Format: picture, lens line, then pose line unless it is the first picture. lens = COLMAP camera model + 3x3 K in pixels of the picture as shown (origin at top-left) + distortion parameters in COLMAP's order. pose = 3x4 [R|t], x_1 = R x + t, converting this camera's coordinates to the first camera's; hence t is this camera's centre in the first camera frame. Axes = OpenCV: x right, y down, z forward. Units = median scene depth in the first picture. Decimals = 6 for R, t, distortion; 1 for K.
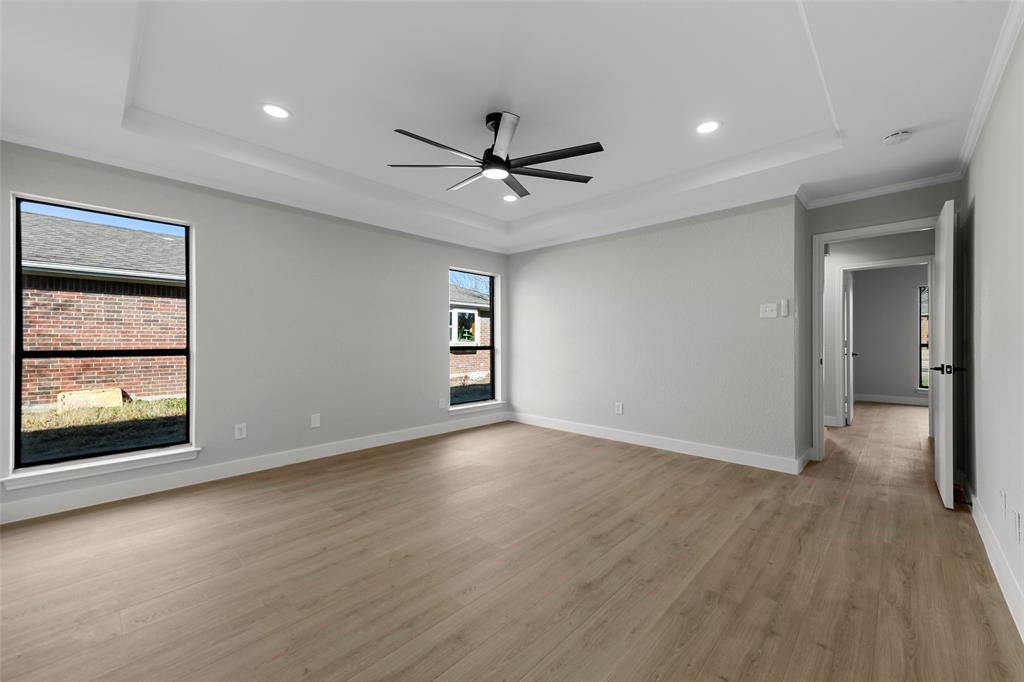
lens RADIAL K [[399.9, 0, 516.4], [0, 399.9, 343.2], [0, 0, 1]] dist [0.013988, 0.000134]
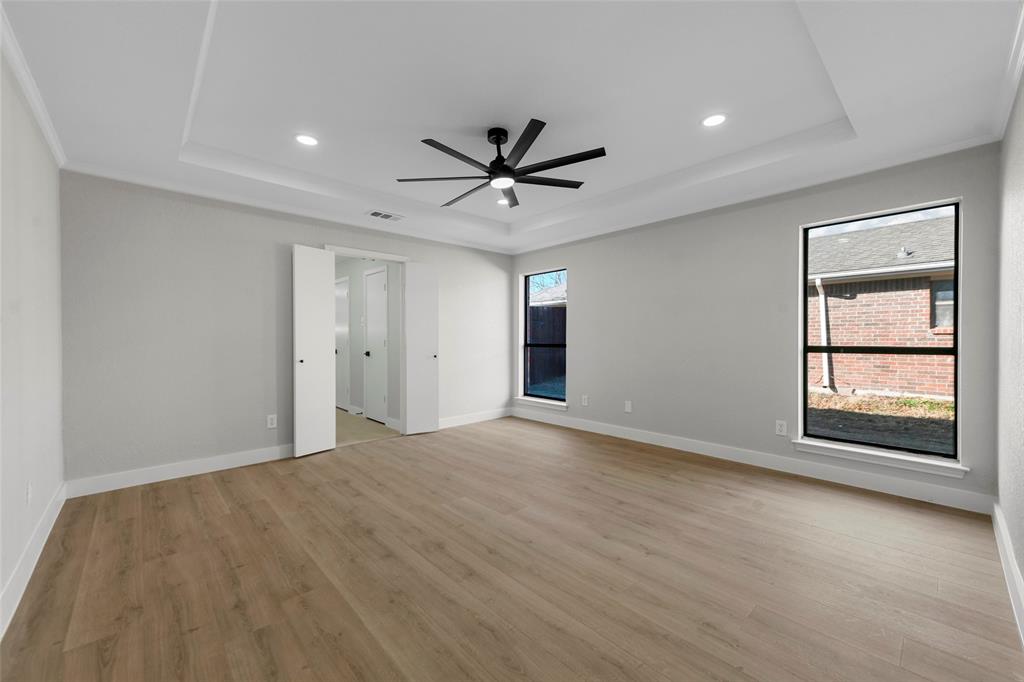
lens RADIAL K [[407.5, 0, 512.7], [0, 407.5, 320.7], [0, 0, 1]] dist [0.016011, -0.000104]
pose [[-0.071950, -0.043267, -0.996469, 1.028215], [-0.001583, 0.999062, -0.043266, -0.002817], [0.997407, -0.001535, -0.071951, 1.088793]]
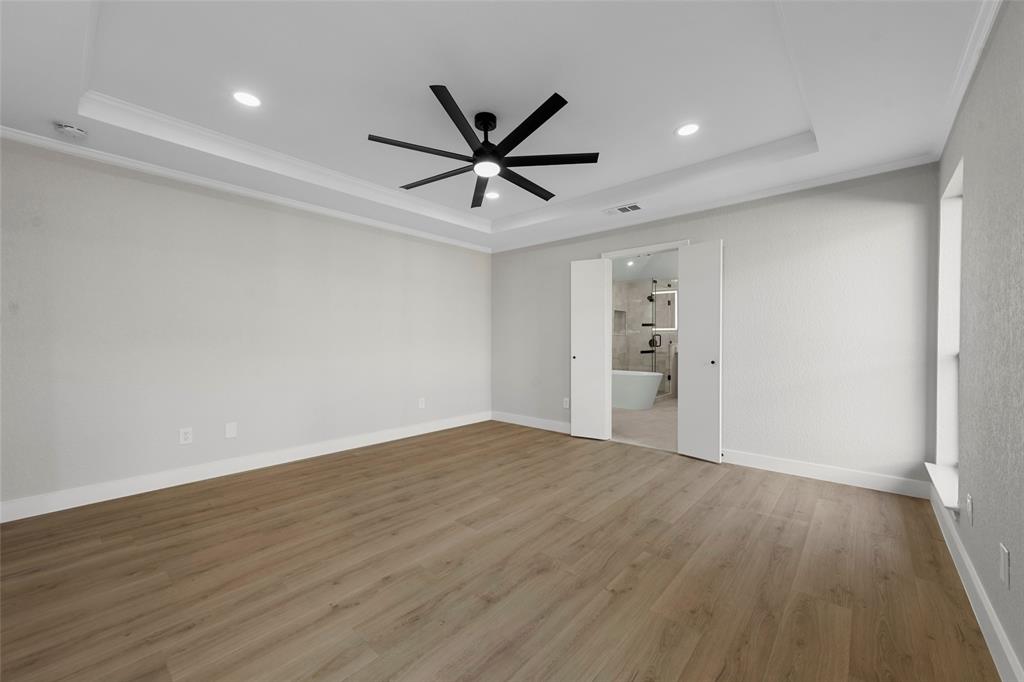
lens RADIAL K [[391.1, 0, 512.0], [0, 391.1, 341.0], [0, 0, 1]] dist [0.001483, 0.000188]
pose [[-0.999483, 0.001640, -0.032105, -0.079658], [0.001346, 0.999957, 0.009192, -0.011100], [0.032119, 0.009144, -0.999442, 1.927091]]
